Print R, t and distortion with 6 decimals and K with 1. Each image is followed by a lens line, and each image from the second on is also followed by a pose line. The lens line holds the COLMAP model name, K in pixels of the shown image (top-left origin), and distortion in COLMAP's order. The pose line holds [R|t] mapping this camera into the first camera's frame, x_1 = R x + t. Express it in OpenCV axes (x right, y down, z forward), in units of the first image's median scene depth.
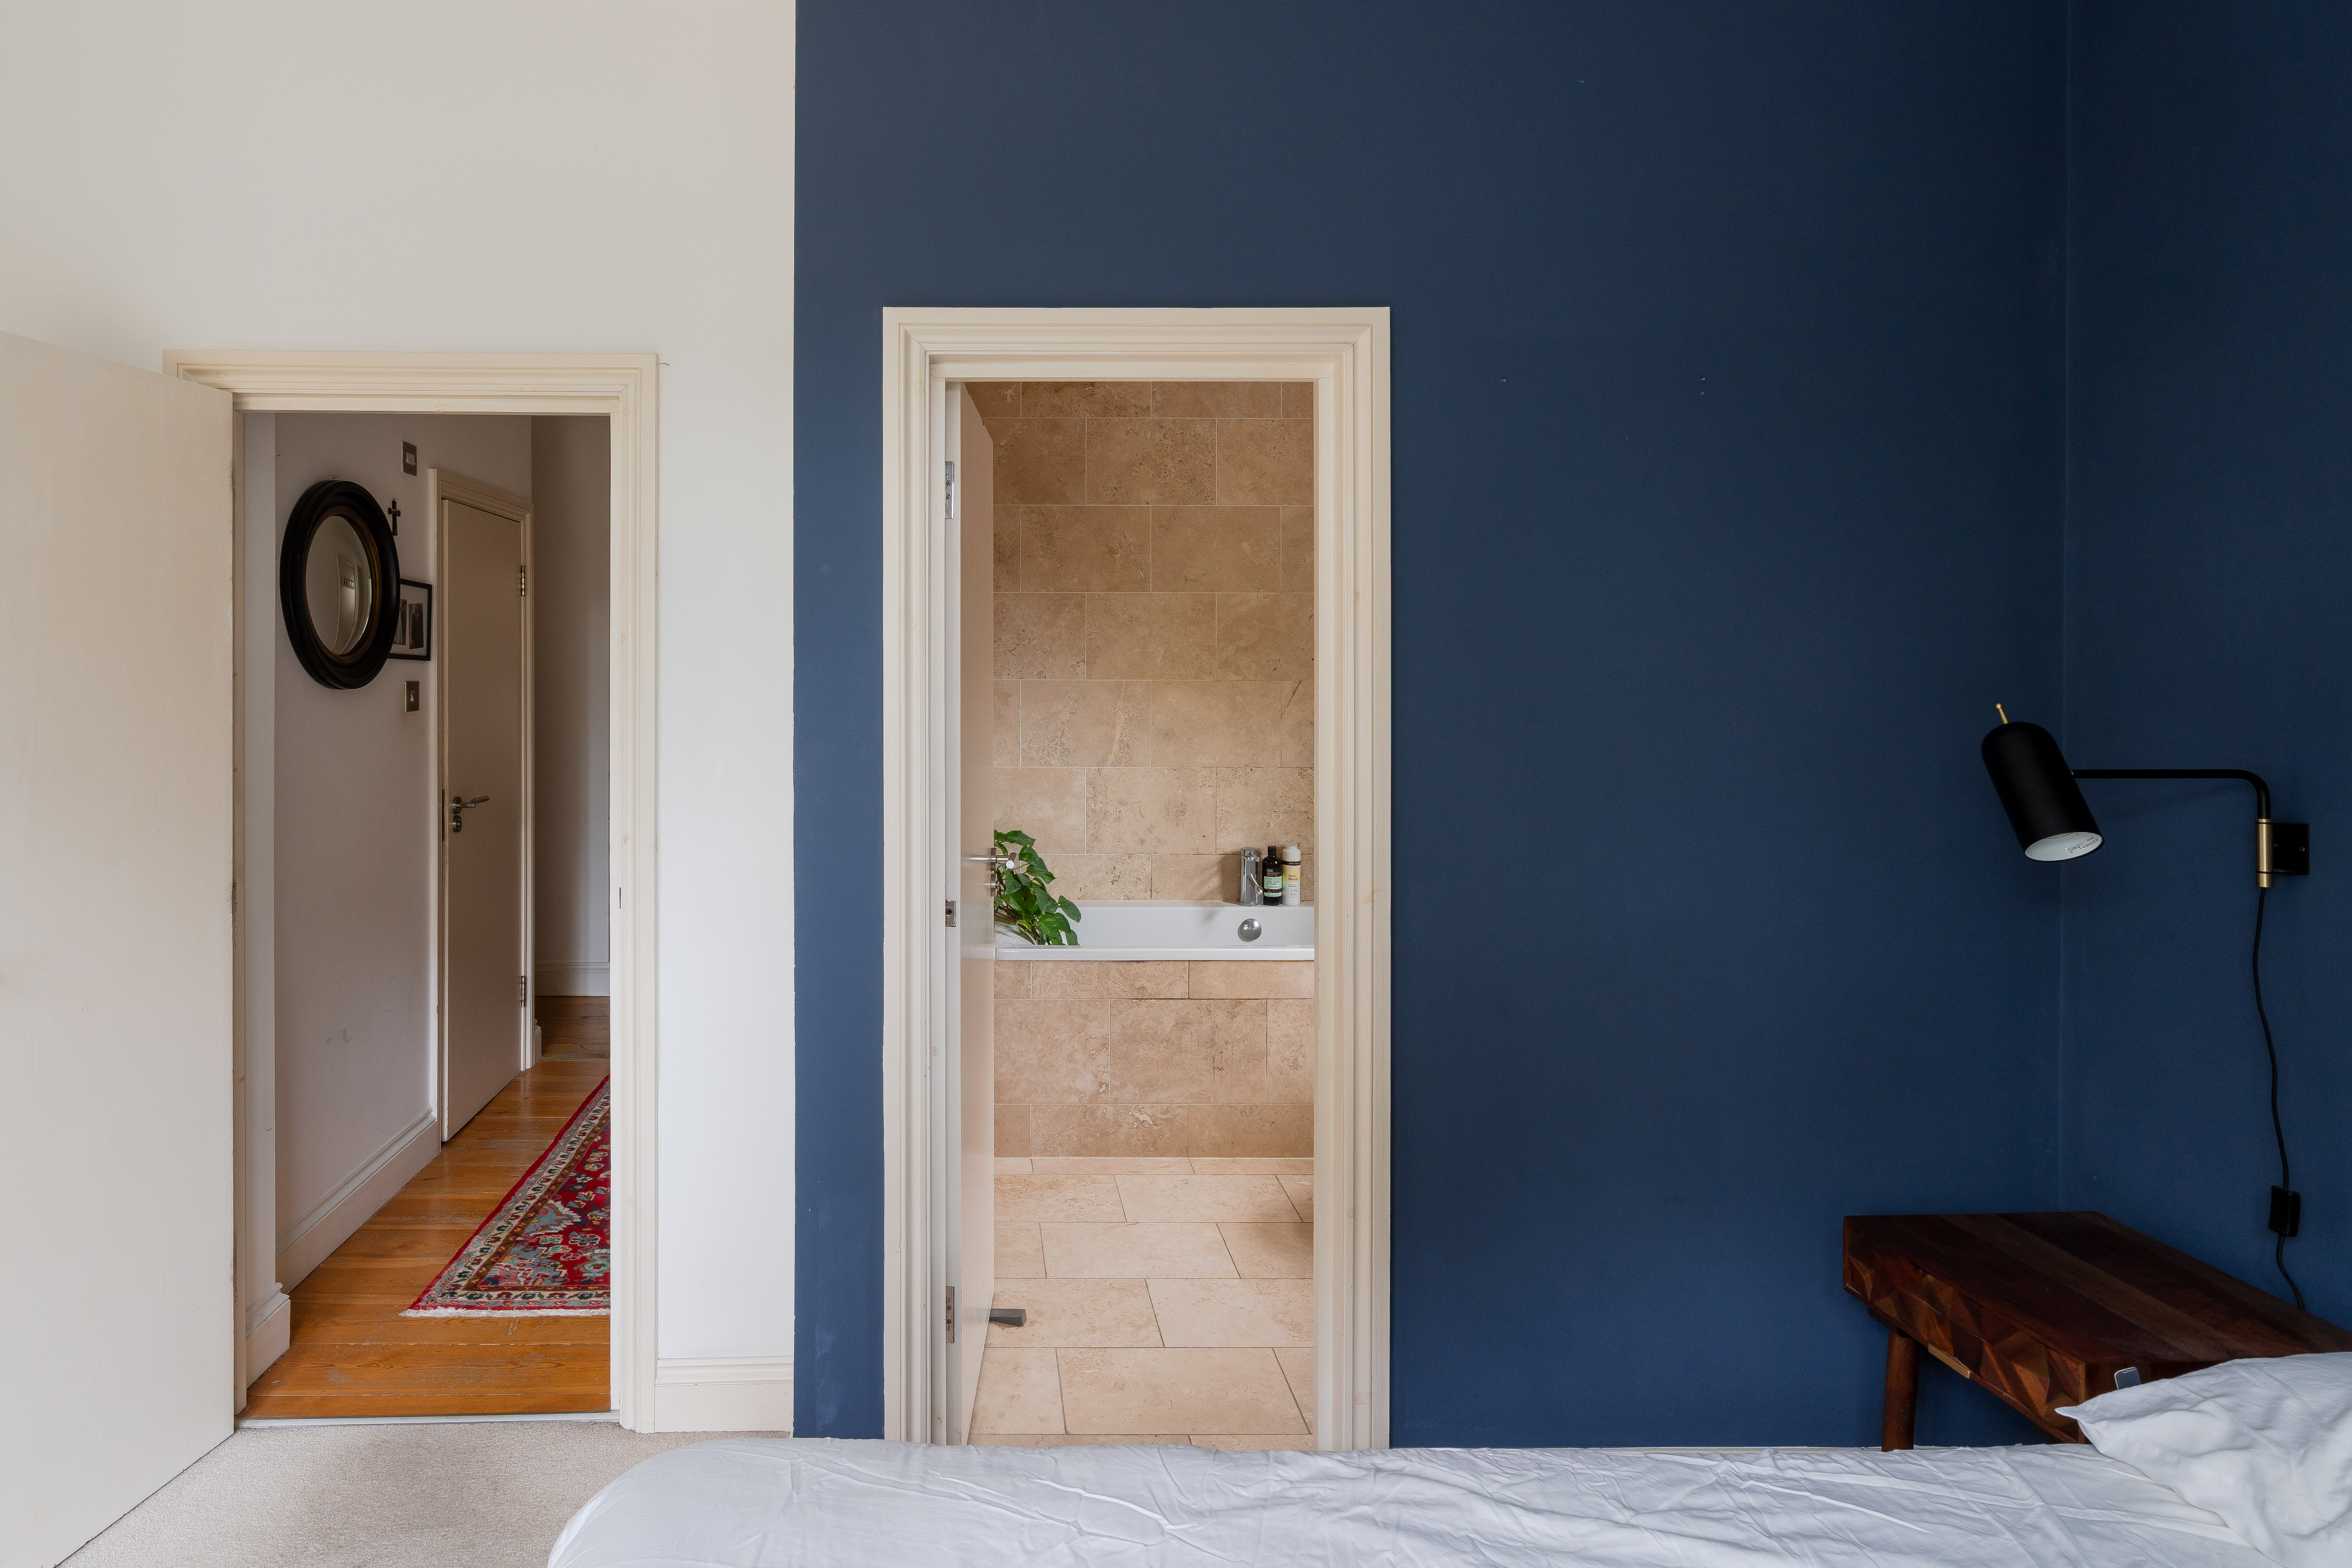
lens RADIAL K [[1289.7, 0, 1009.0], [0, 1289.7, 675.1], [0, 0, 1]] dist [-0.007129, 0.002351]
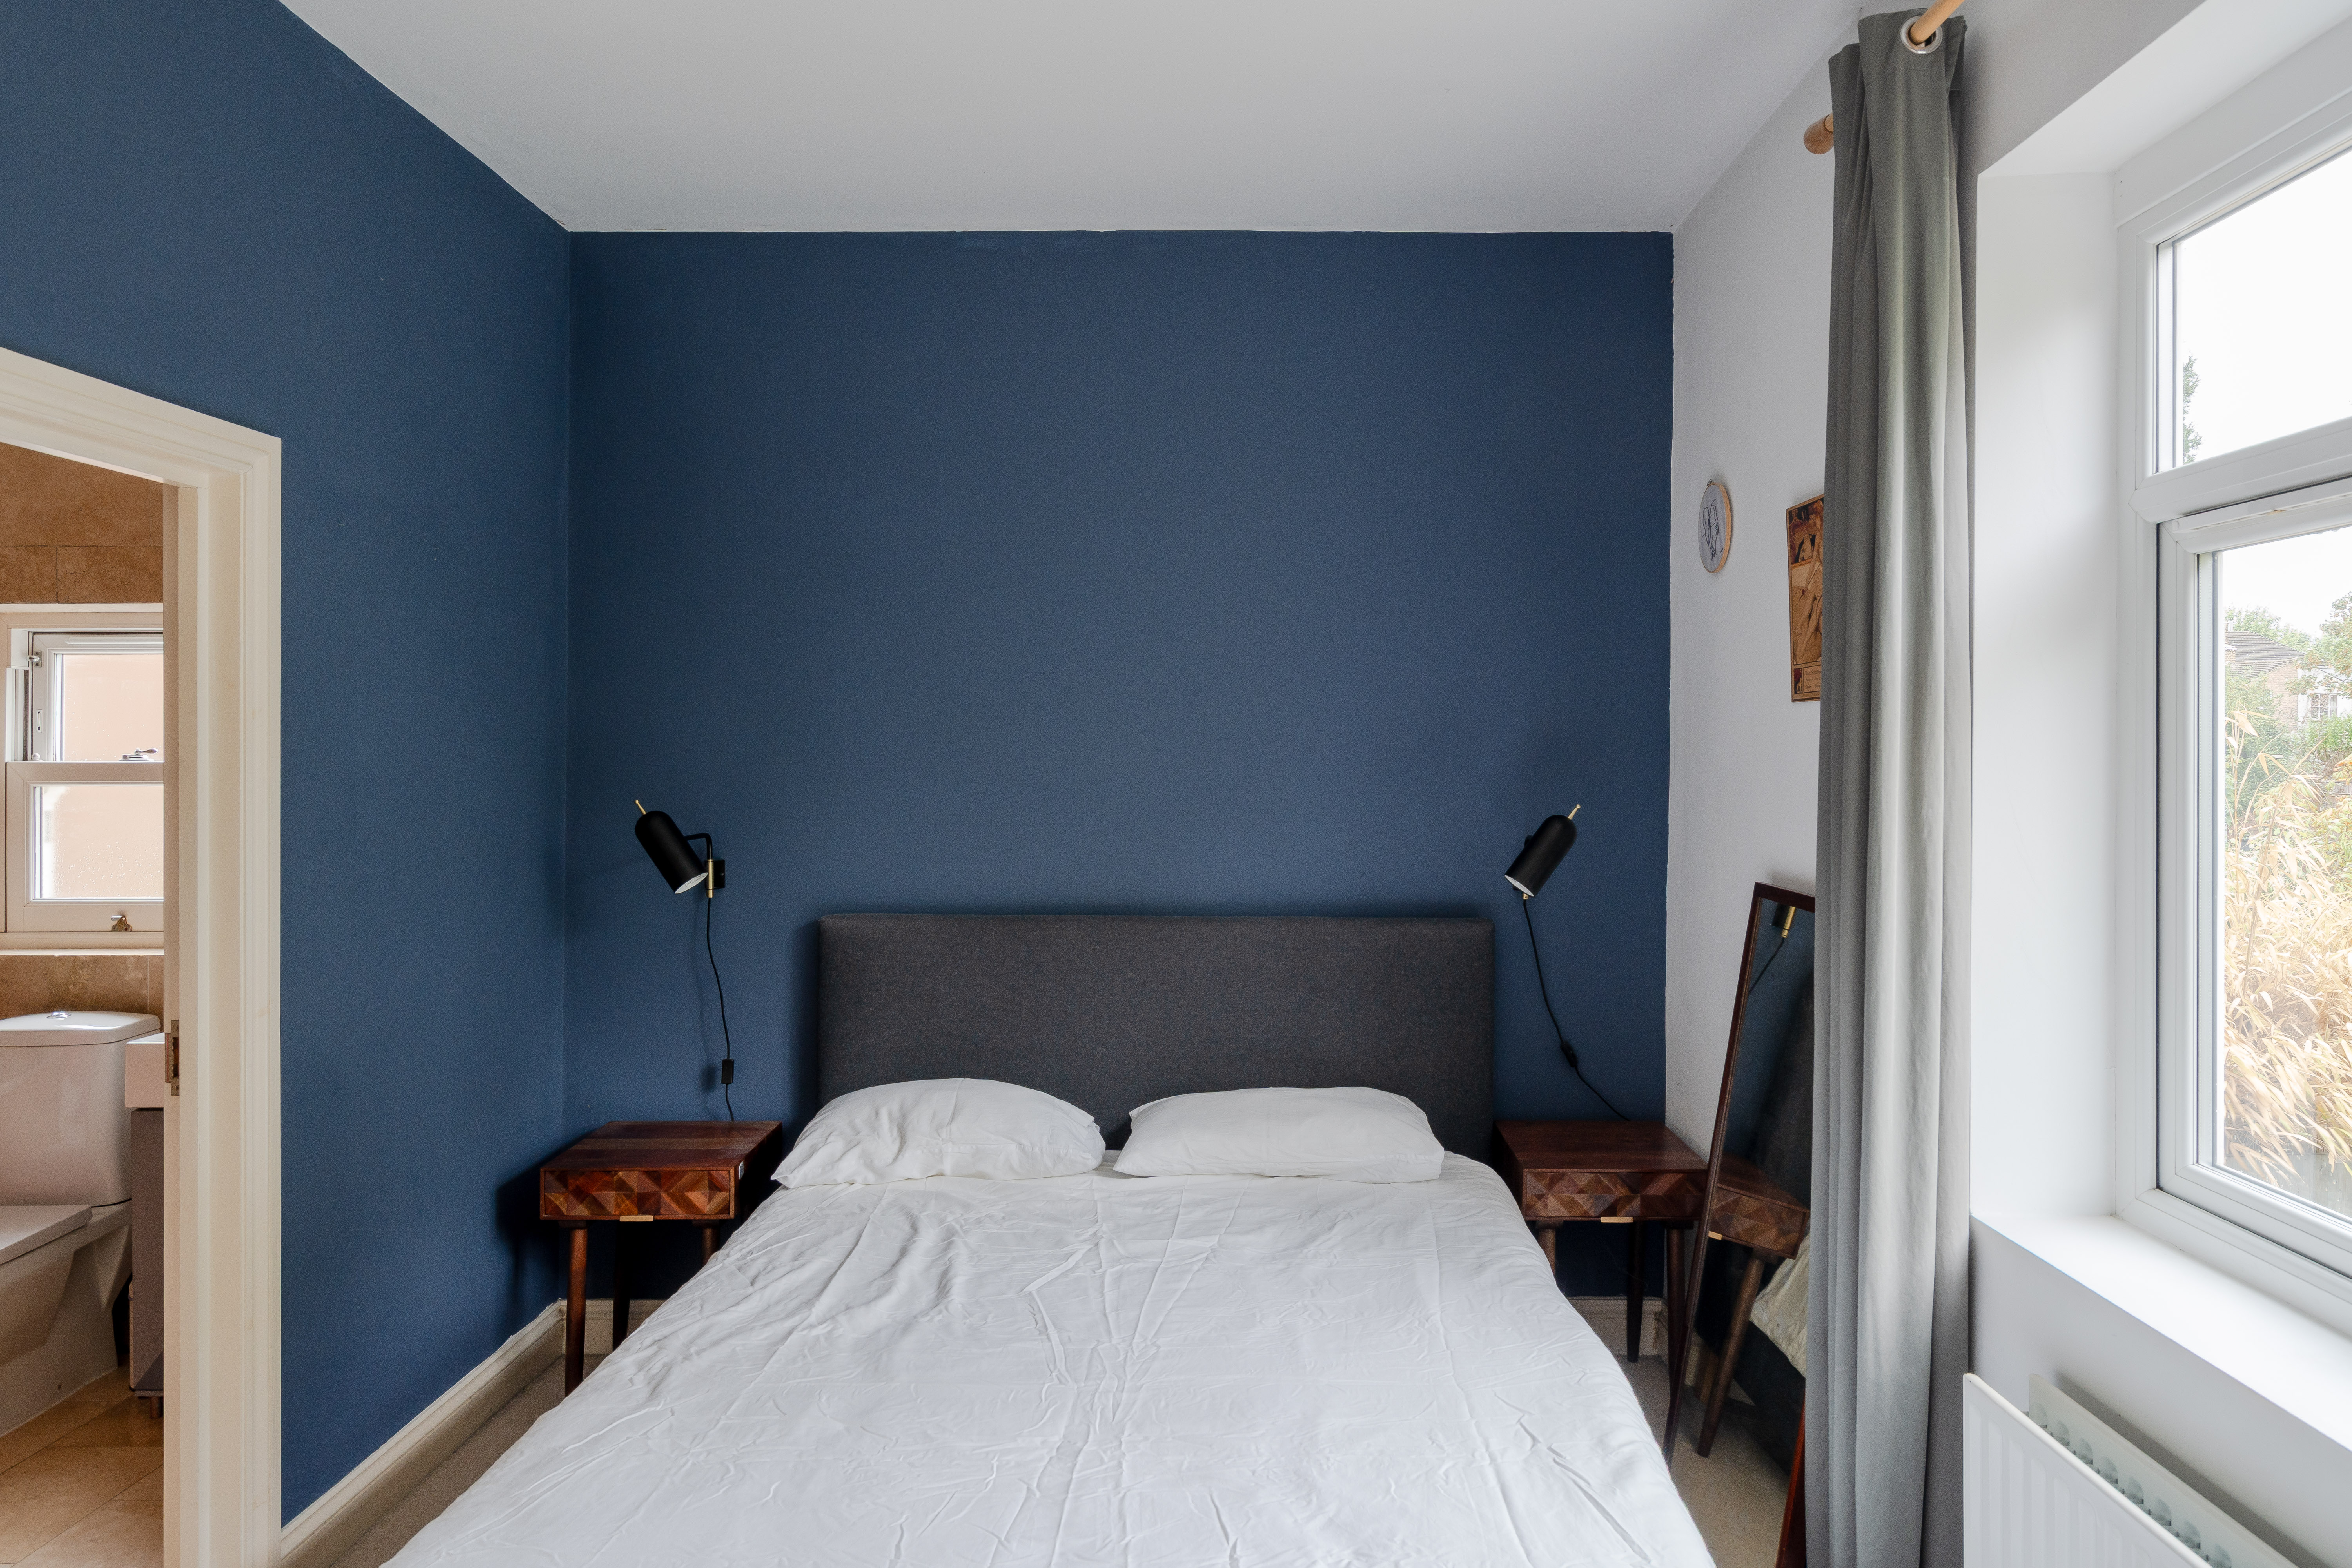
lens RADIAL K [[1468.7, 0, 1271.9], [0, 1468.7, 779.4], [0, 0, 1]] dist [-0.016647, -0.001176]
pose [[-0.017342, -0.025509, 0.999524, -0.427038], [0.001273, 0.999673, 0.025535, -0.018369], [-0.999849, 0.001715, -0.017304, 0.104036]]
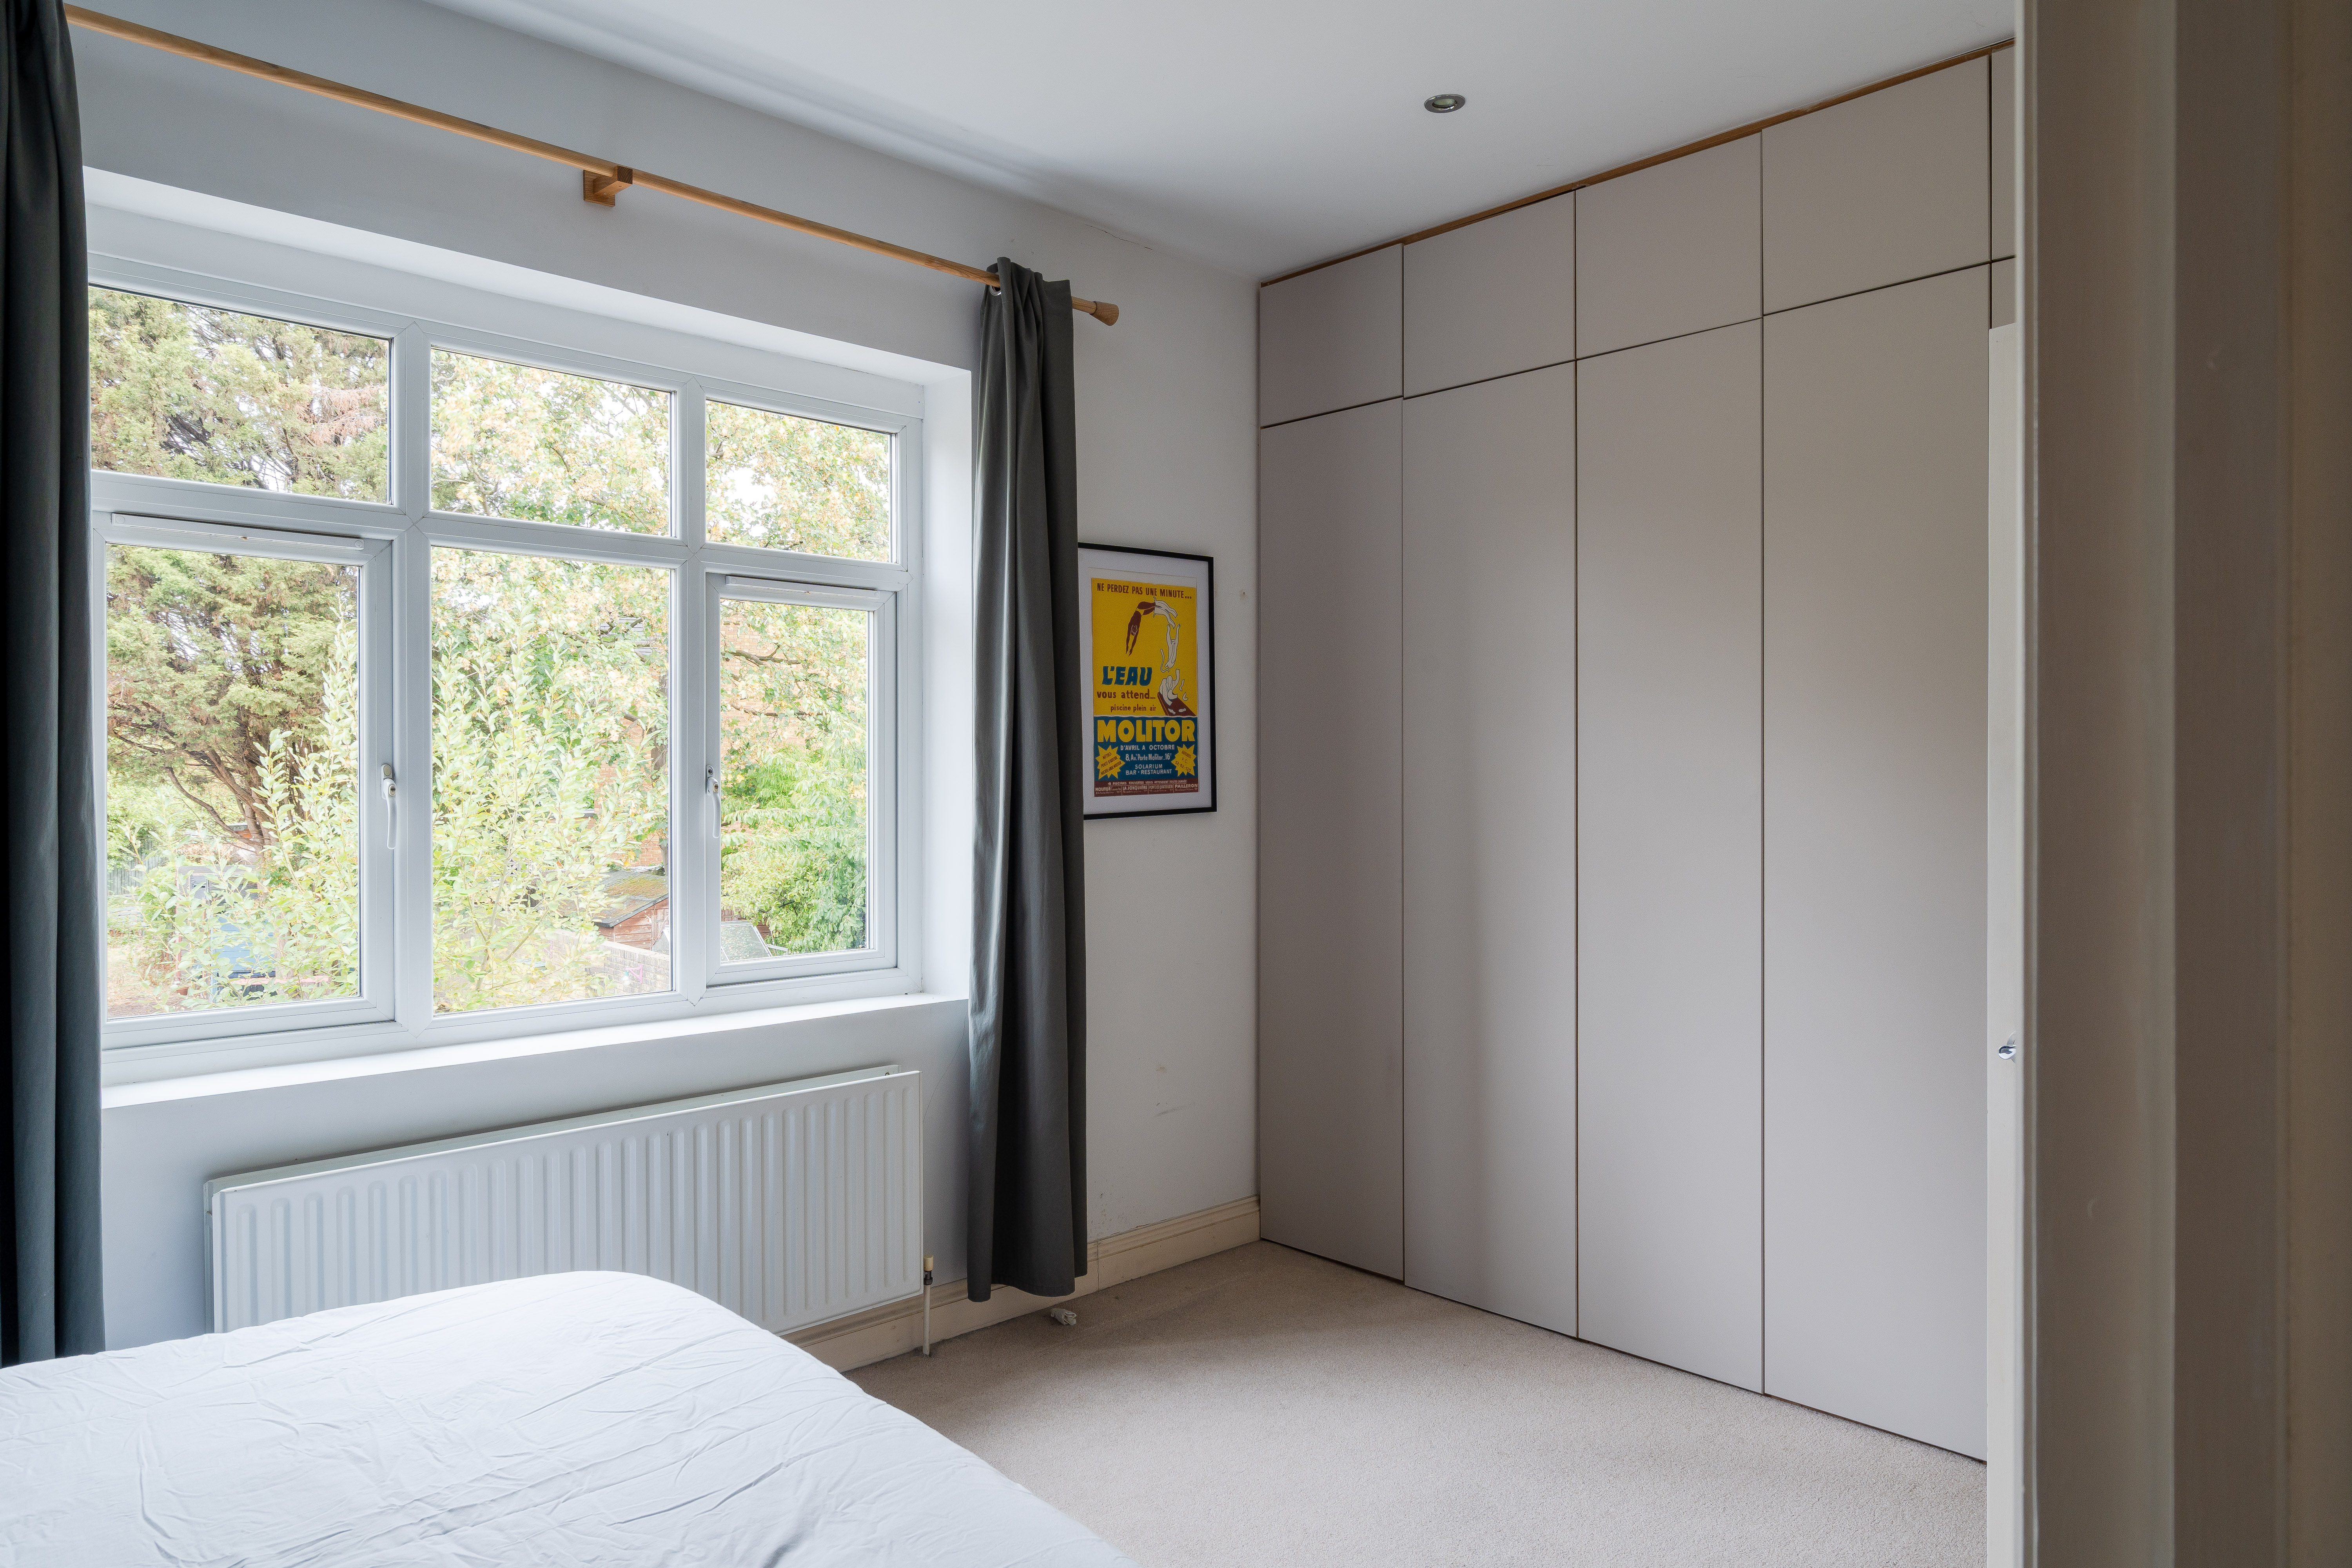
lens RADIAL K [[1473.1, 0, 1171.4], [0, 1473.1, 782.7], [0, 0, 1]] dist [-0.005868, -0.000749]
pose [[-0.732705, -0.006875, -0.680511, 0.126975], [-0.009882, 0.999951, 0.000538, 0.015213], [0.680474, 0.007119, -0.732738, 0.536958]]
